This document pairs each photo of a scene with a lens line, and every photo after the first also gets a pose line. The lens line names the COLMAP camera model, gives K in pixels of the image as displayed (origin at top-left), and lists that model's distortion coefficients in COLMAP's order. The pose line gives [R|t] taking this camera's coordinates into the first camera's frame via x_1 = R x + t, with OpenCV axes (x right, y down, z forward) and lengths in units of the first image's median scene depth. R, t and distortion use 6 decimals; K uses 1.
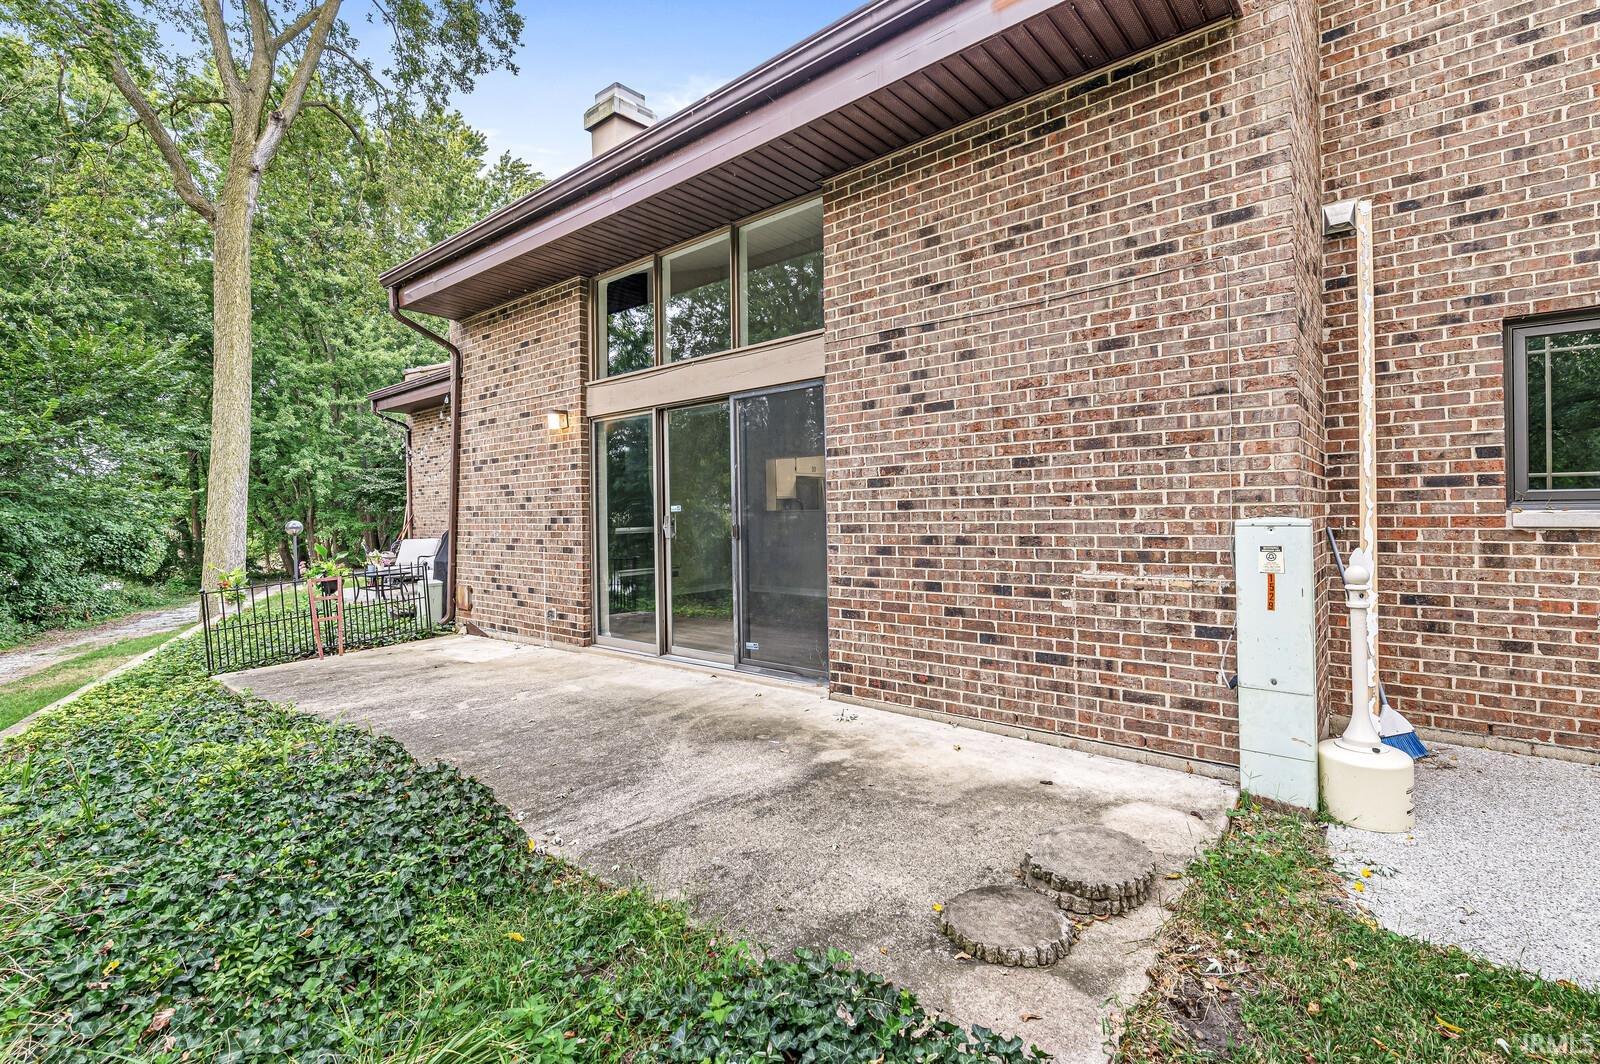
lens RADIAL K [[703.1, 0, 804.5], [0, 703.1, 520.7], [0, 0, 1]] dist [0.005714, -0.000360]
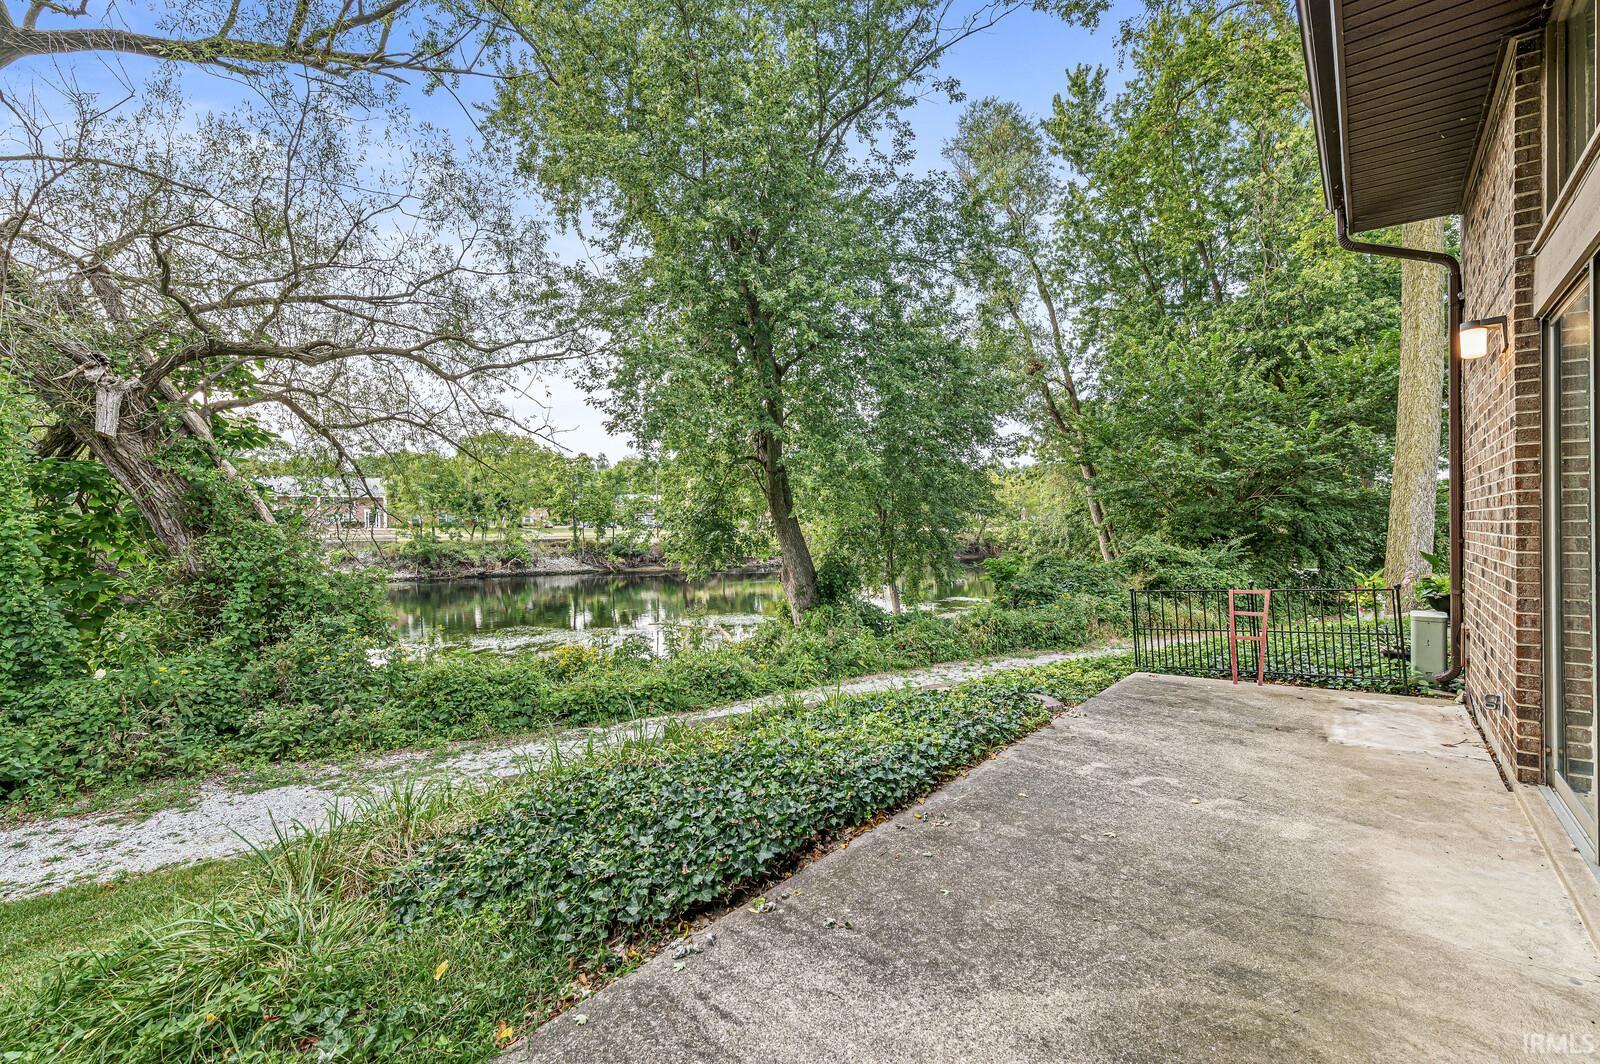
lens RADIAL K [[703.1, 0, 805.0], [0, 703.1, 526.4], [0, 0, 1]] dist [0.005714, -0.000360]
pose [[0.014723, 0.016773, -0.999751, 0.299004], [-0.004698, 0.999849, 0.016705, -0.013773], [0.999881, 0.004451, 0.014799, 0.821253]]
